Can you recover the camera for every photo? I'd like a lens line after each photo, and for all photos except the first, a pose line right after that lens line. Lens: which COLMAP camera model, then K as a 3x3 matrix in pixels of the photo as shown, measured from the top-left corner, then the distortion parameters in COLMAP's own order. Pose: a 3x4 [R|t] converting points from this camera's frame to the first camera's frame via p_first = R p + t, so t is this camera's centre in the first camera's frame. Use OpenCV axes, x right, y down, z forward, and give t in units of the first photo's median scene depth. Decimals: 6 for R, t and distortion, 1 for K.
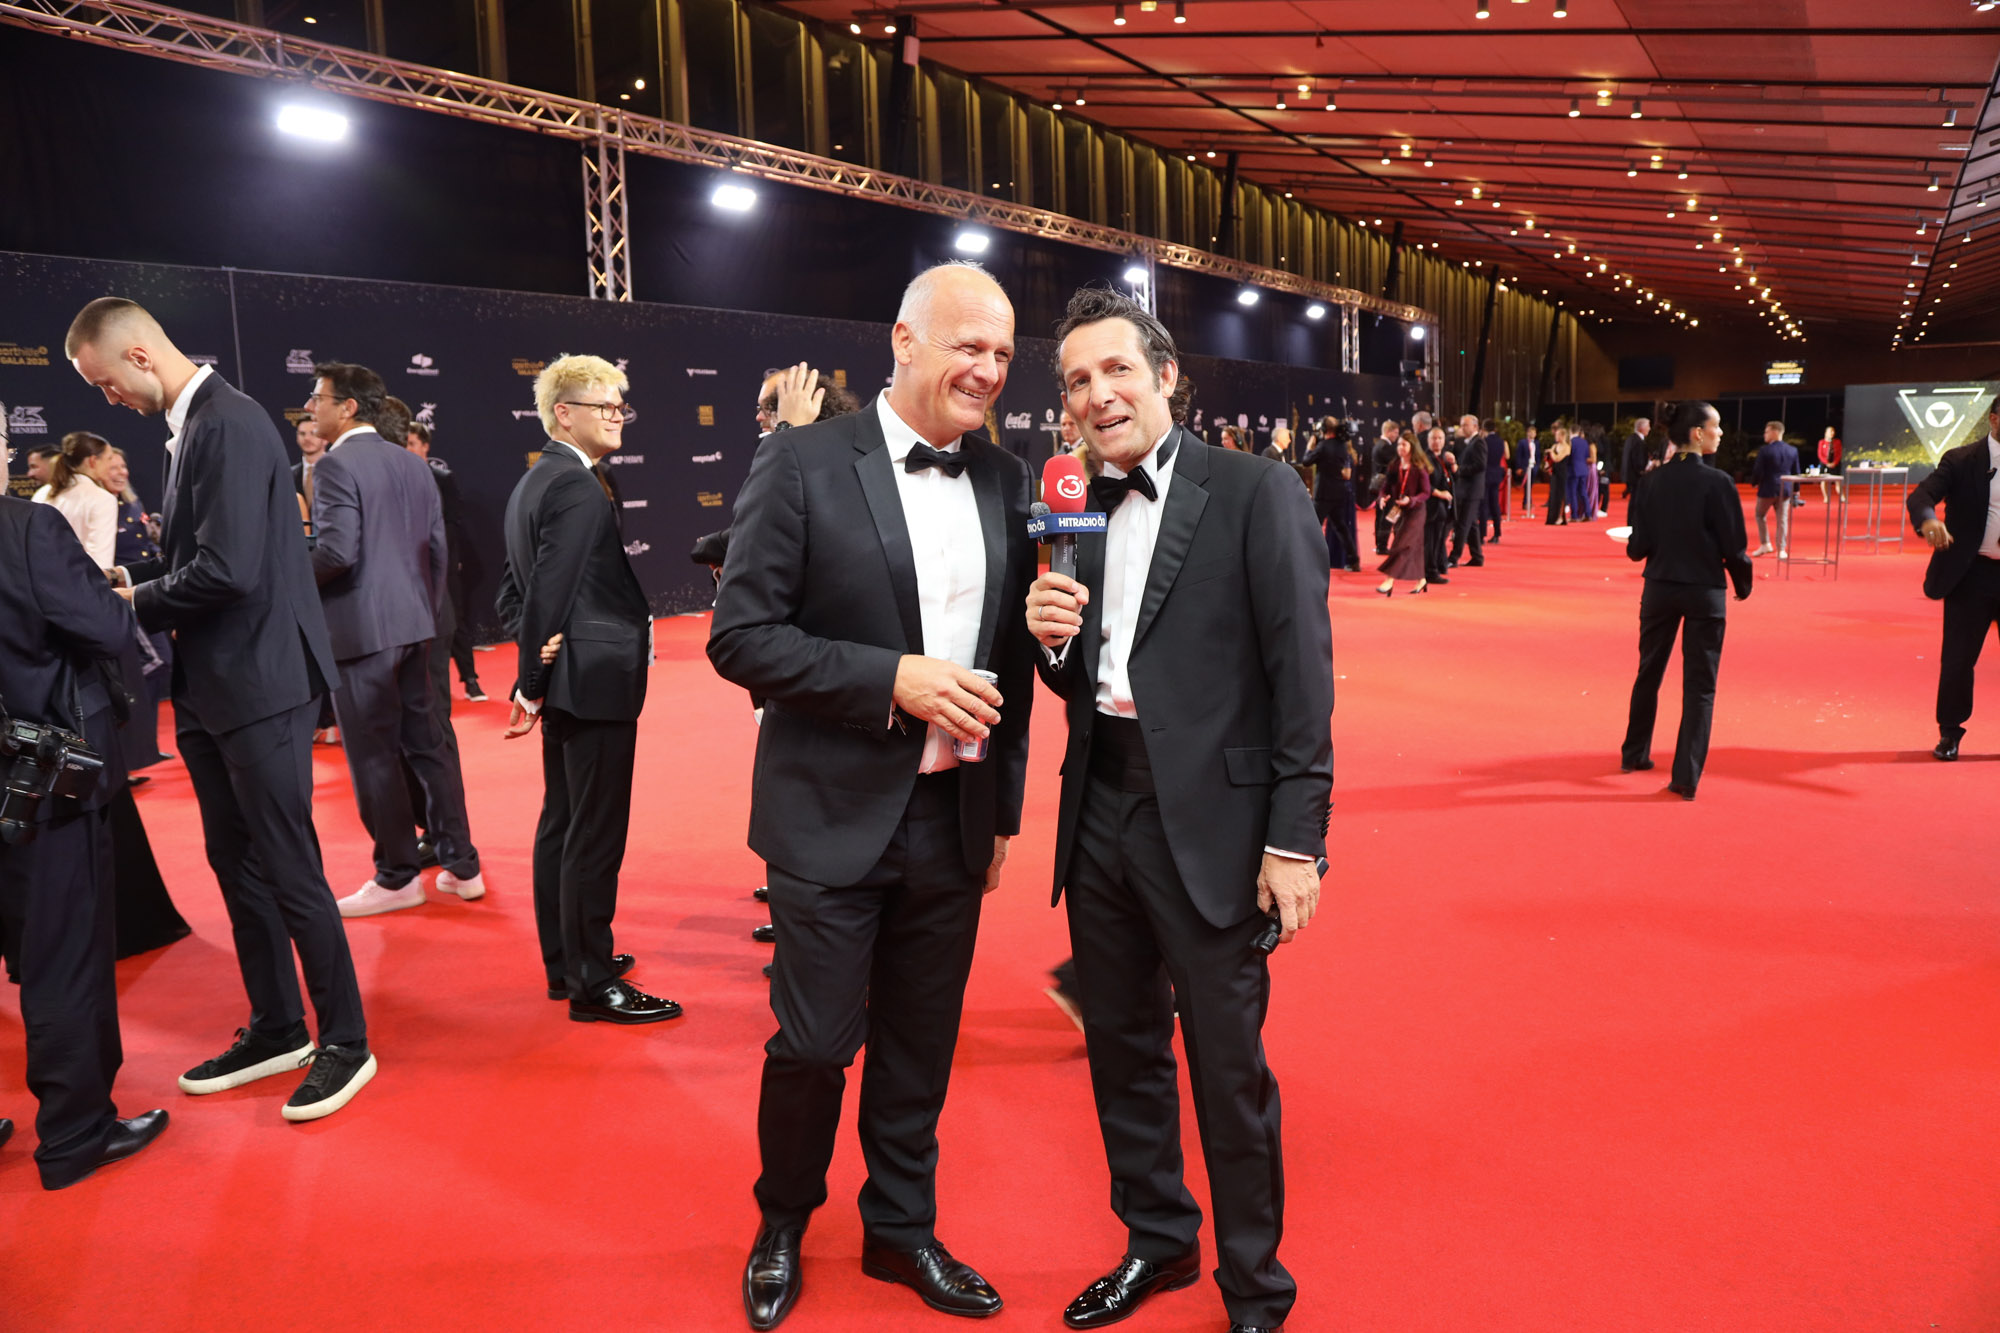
lens RADIAL K [[1362.6, 0, 1012.8], [0, 1362.6, 668.3], [0, 0, 1]] dist [-0.122977, 0.066878]
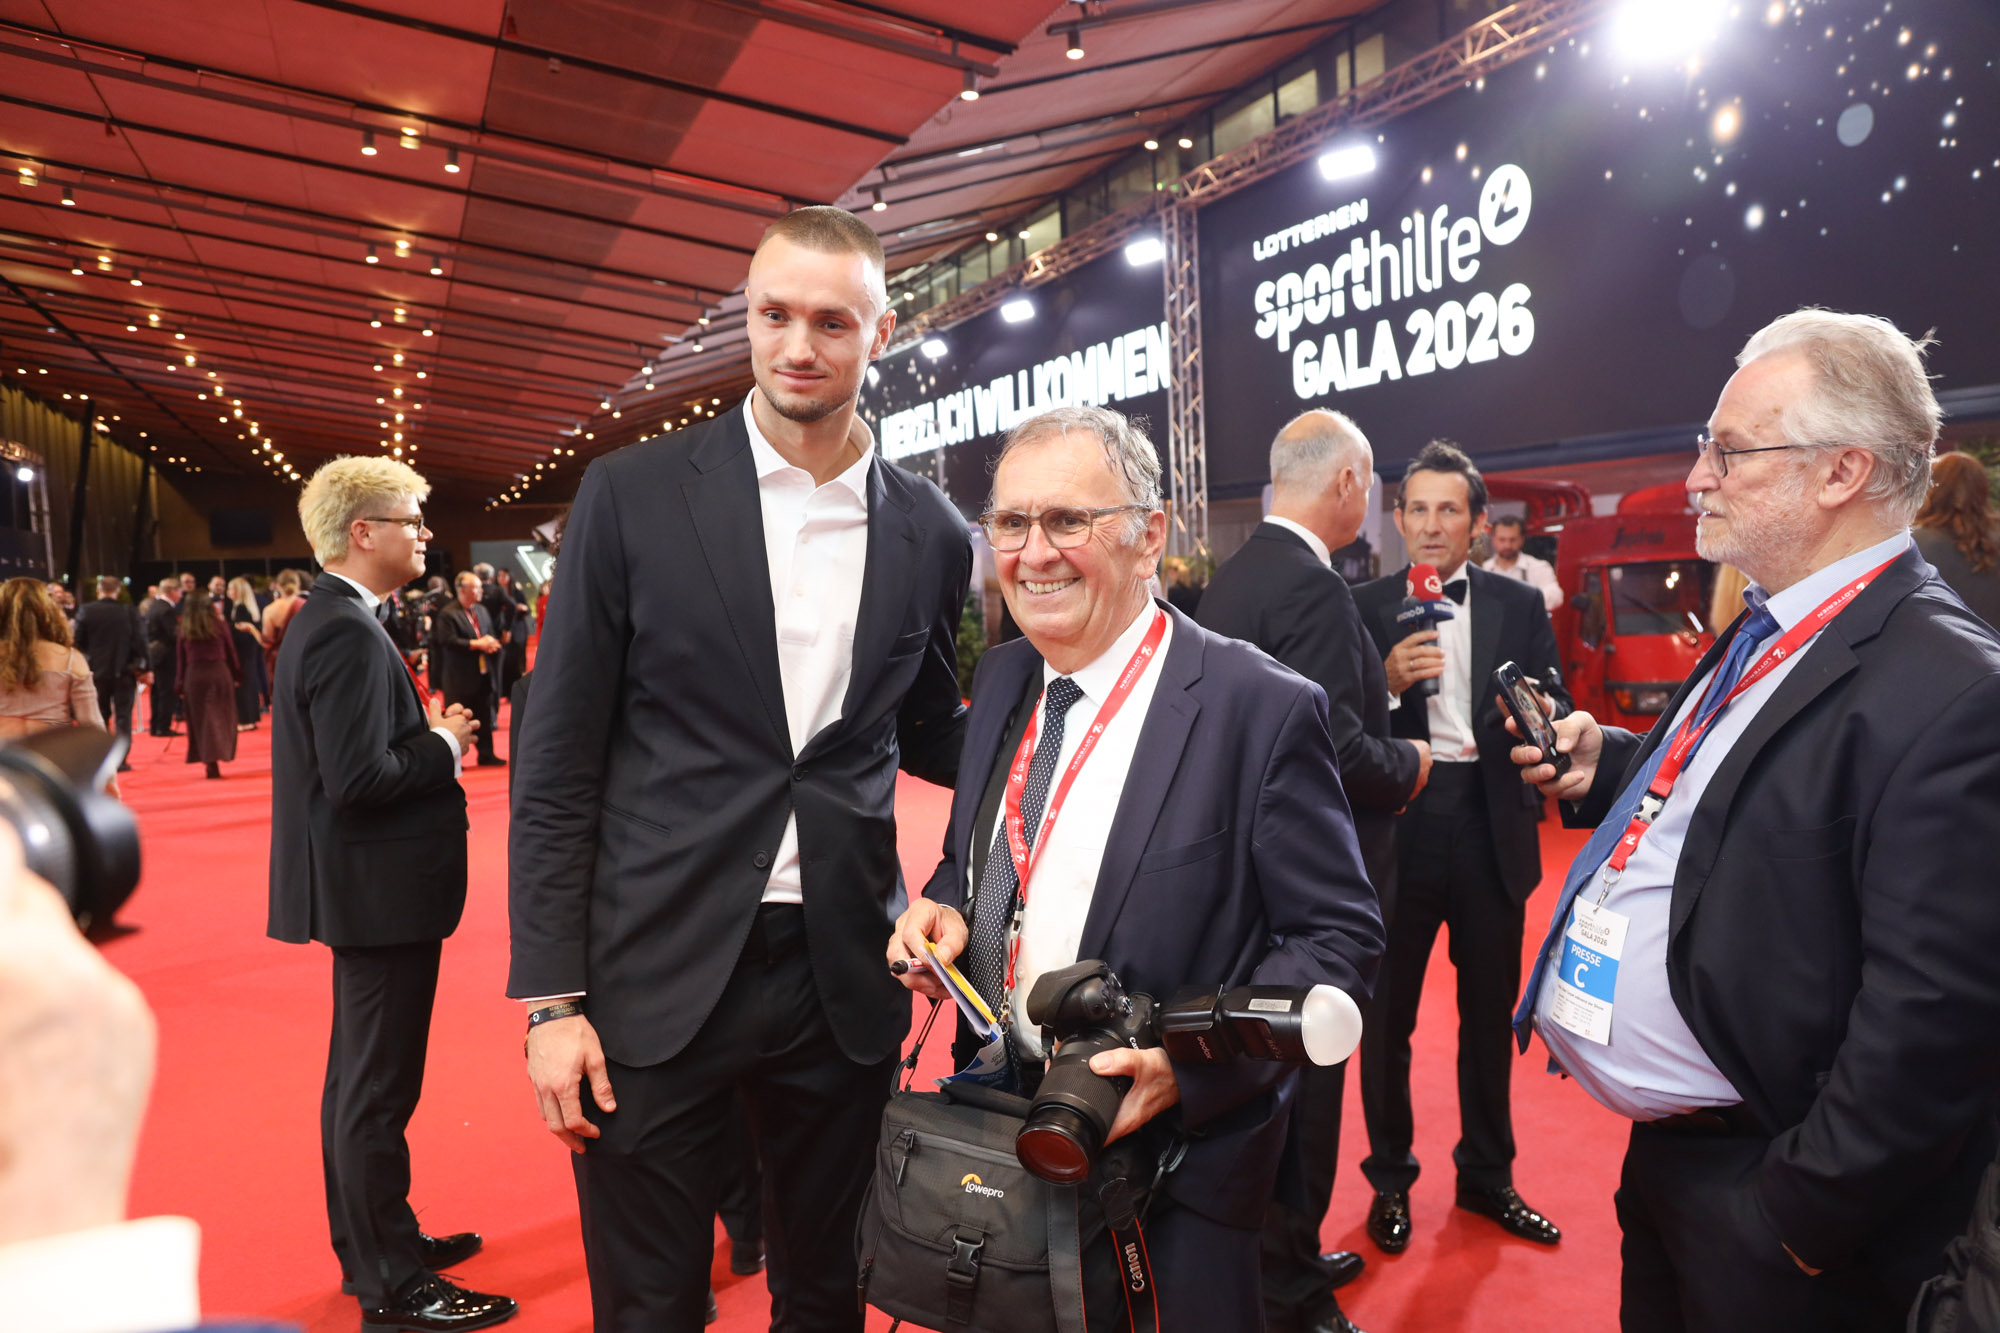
lens RADIAL K [[1473.0, 0, 1000.0], [0, 1473.0, 666.5], [0, 0, 1]] dist [-0.083069, 0.063906]
pose [[0.564496, -0.043081, 0.824311, -0.115748], [0.146535, 0.988005, -0.048713, -0.003674], [-0.812325, 0.148289, 0.564038, 0.038878]]
